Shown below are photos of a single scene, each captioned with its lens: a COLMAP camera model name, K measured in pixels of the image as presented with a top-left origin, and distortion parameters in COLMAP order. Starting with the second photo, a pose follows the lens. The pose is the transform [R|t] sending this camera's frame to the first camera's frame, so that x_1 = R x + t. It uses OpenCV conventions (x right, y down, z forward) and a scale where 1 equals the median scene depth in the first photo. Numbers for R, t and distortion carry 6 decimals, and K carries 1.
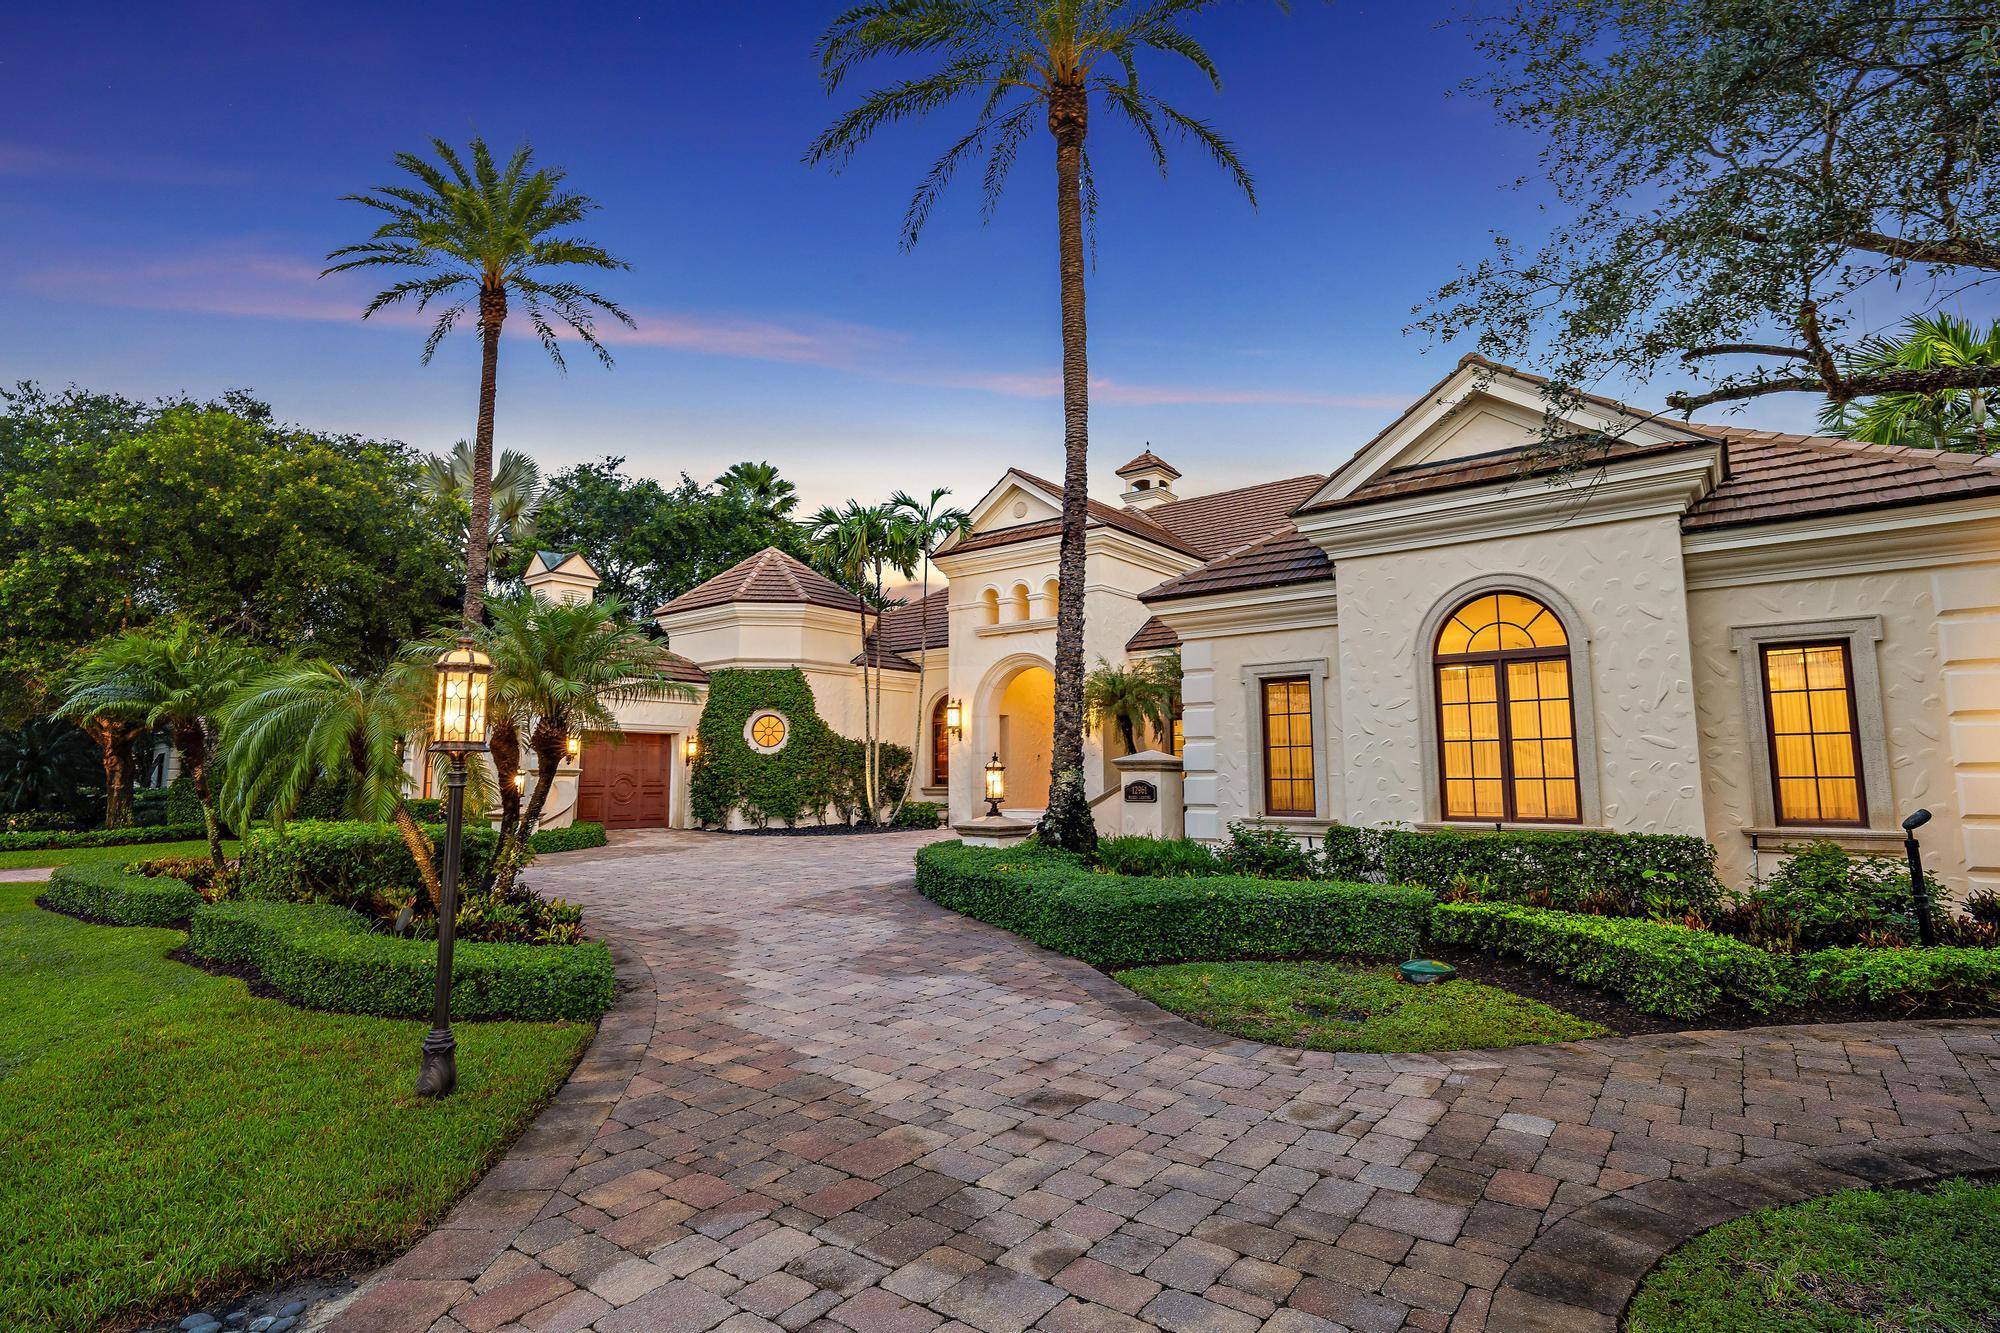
lens RADIAL K [[1024.8, 0, 1000.0], [0, 1024.8, 666.5], [0, 0, 1]] dist [0.001298, 0.000038]
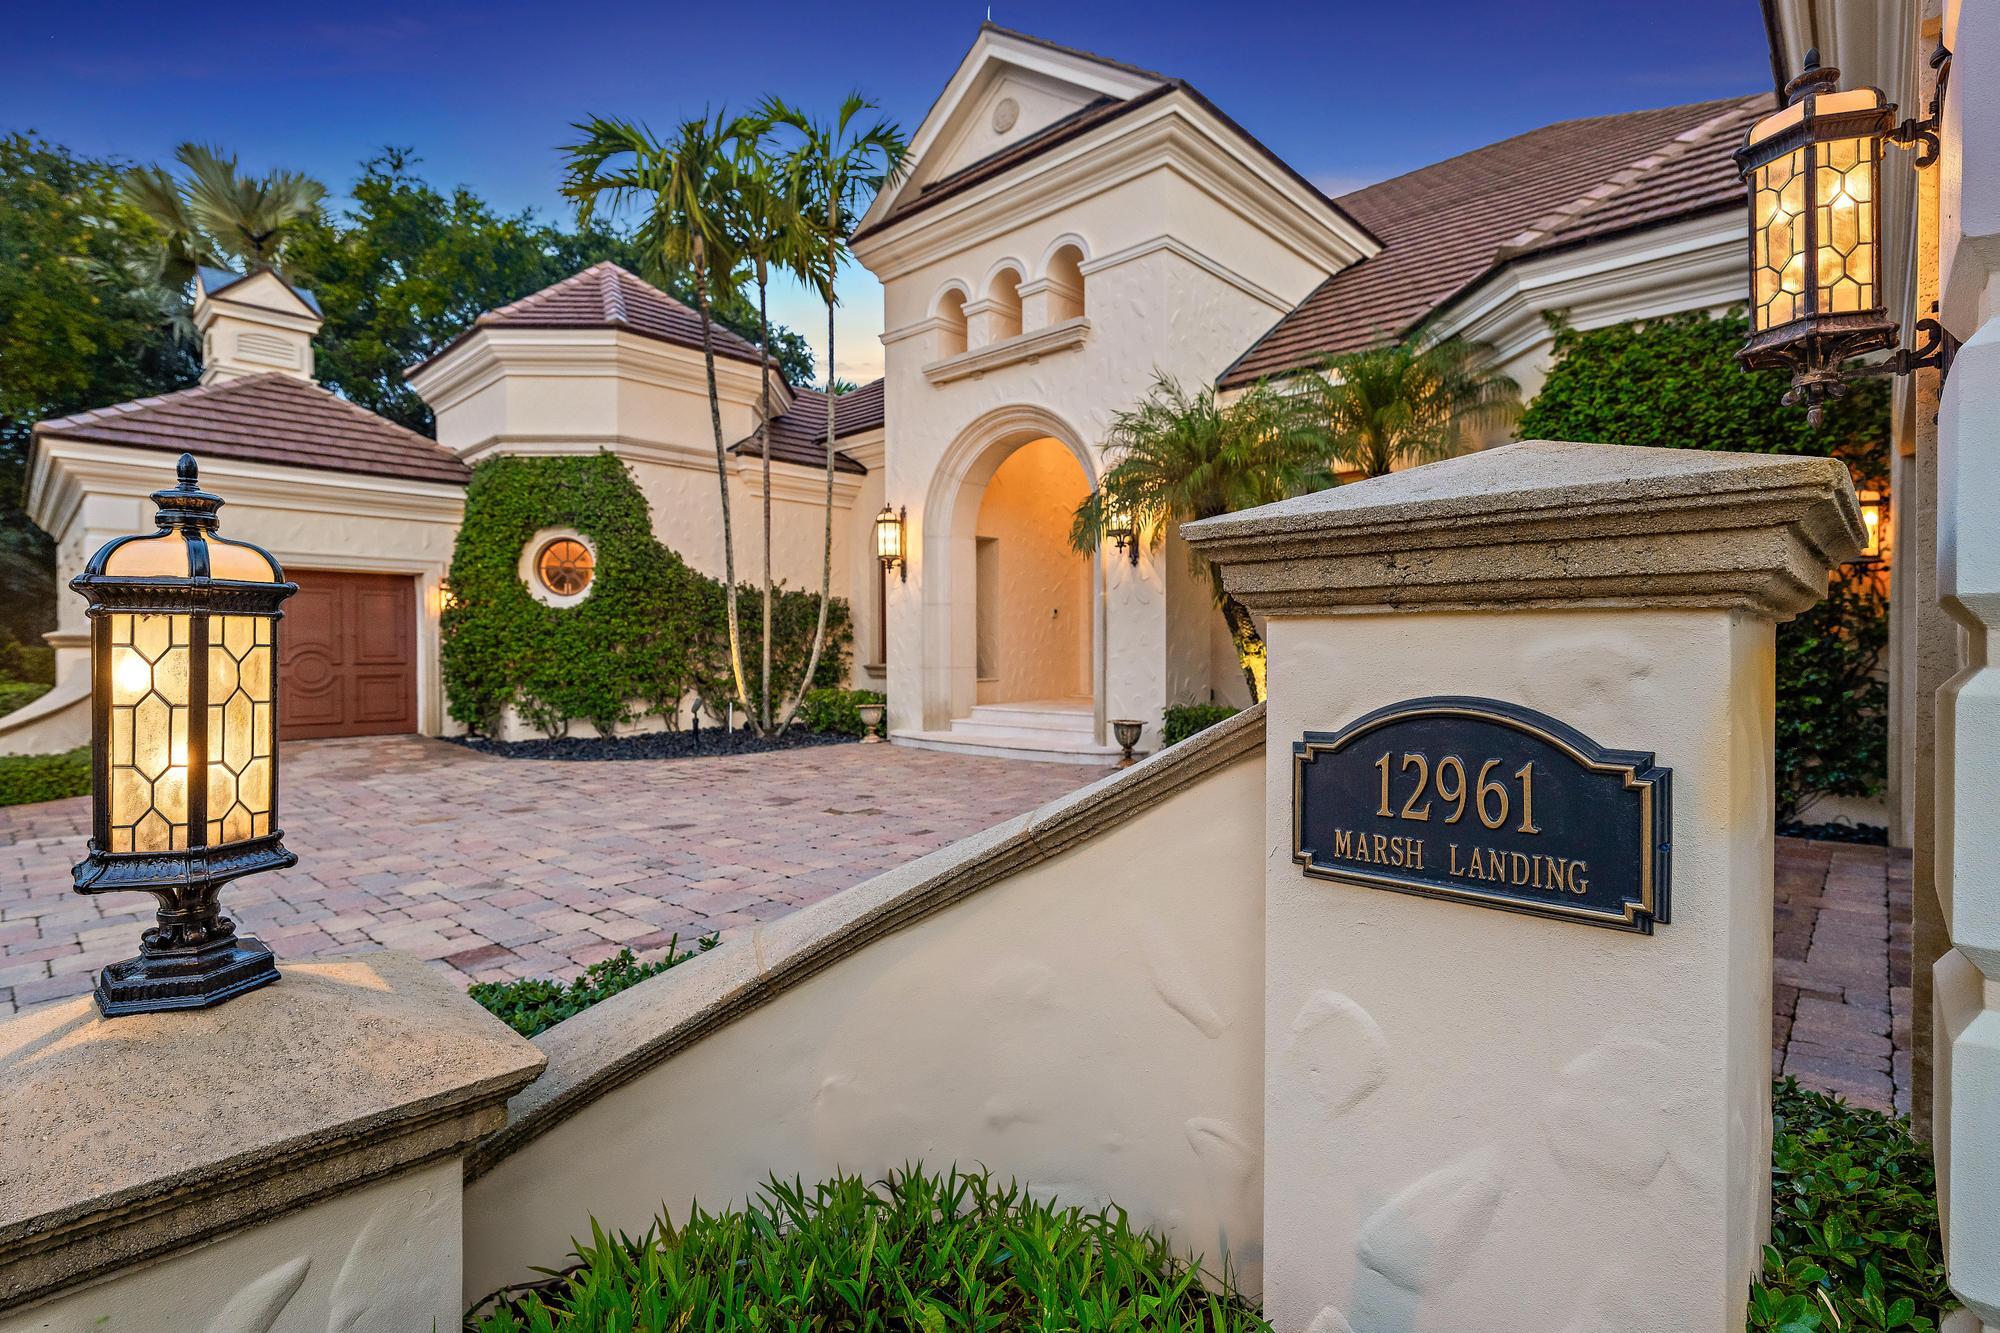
lens RADIAL K [[927.2, 0, 1000.0], [0, 927.2, 666.5], [0, 0, 1]] dist [0.000821, 0.000022]
pose [[0.996338, 0.000247, -0.085507, 0.055015], [0.010867, 0.991521, 0.129488, 0.053677], [0.084814, -0.129943, 0.987887, 0.509158]]
